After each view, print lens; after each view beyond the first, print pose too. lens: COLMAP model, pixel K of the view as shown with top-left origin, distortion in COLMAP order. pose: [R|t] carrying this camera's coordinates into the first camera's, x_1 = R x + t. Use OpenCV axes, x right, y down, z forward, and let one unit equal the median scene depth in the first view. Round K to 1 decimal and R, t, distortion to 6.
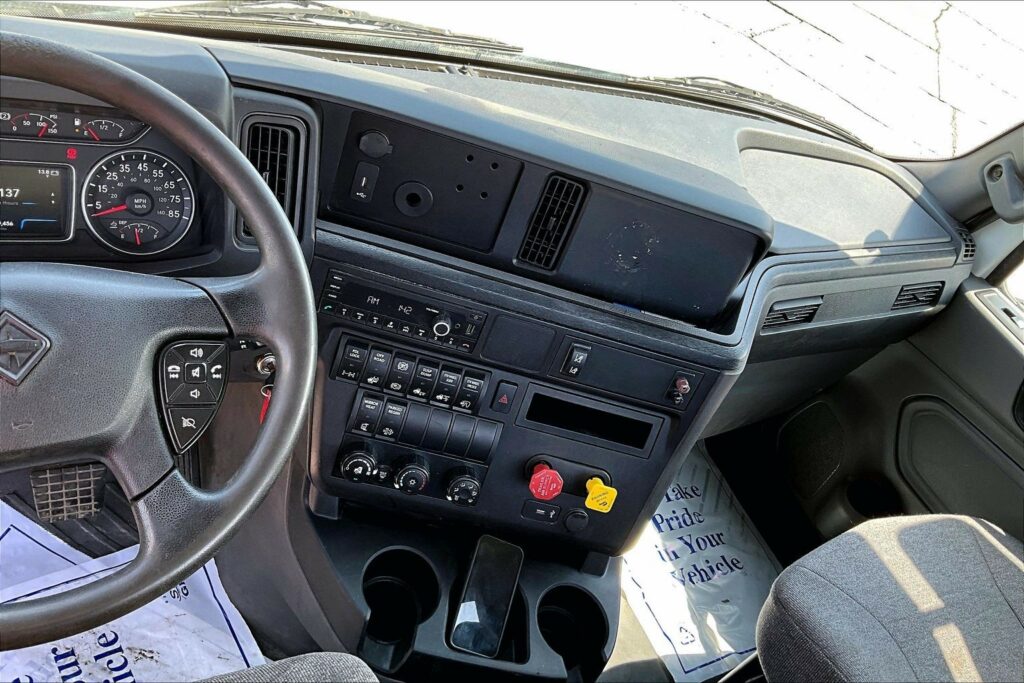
lens RADIAL K [[867.7, 0, 514.0], [0, 867.7, 334.1], [0, 0, 1]] dist [0.088420, -0.182748]
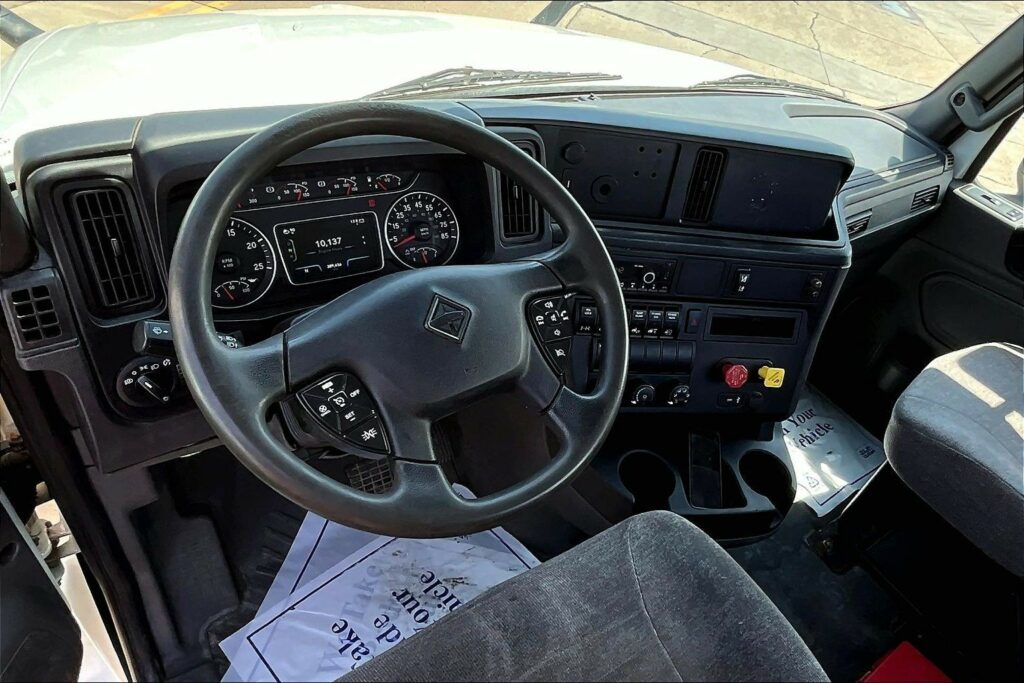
lens RADIAL K [[684.1, 0, 589.2], [0, 684.1, 365.9], [0, 0, 1]] dist [-0.017225, 0.015806]
pose [[0.969067, -0.236296, 0.071233, -0.269316], [0.233394, 0.971258, 0.046747, 0.053455], [-0.080232, -0.028675, 0.996364, -0.057598]]
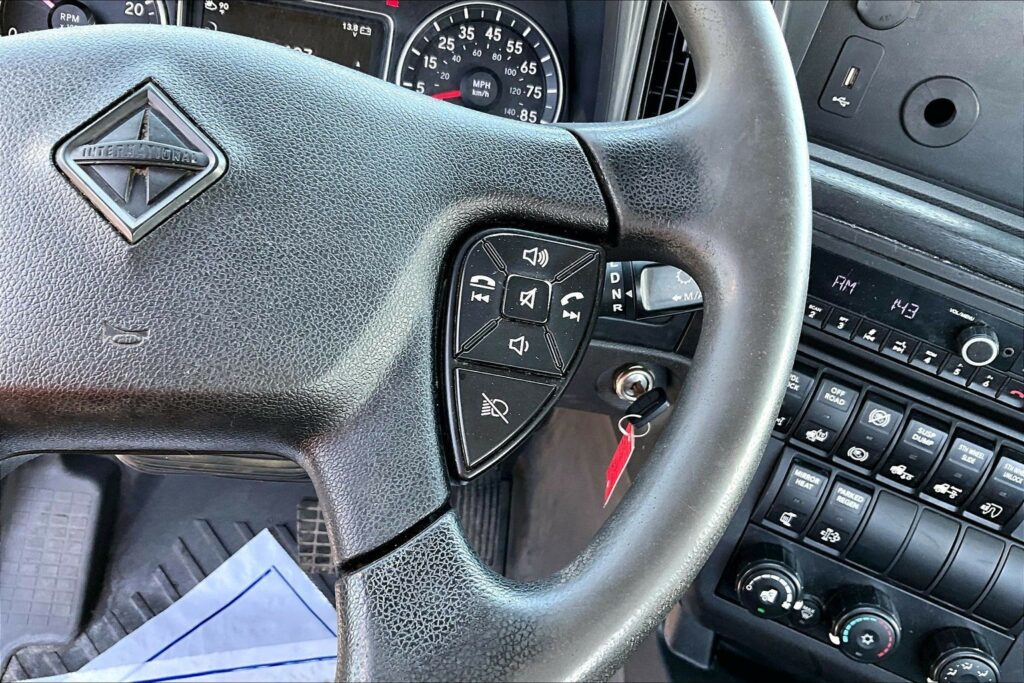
lens RADIAL K [[867.7, 0, 503.8], [0, 867.7, 335.5], [0, 0, 1]] dist [0.088420, -0.182748]
pose [[0.921645, 0.103854, -0.373879, -0.142238], [-0.146981, 0.985157, -0.088670, 0.067773], [0.359120, 0.136676, 0.923229, 0.403774]]
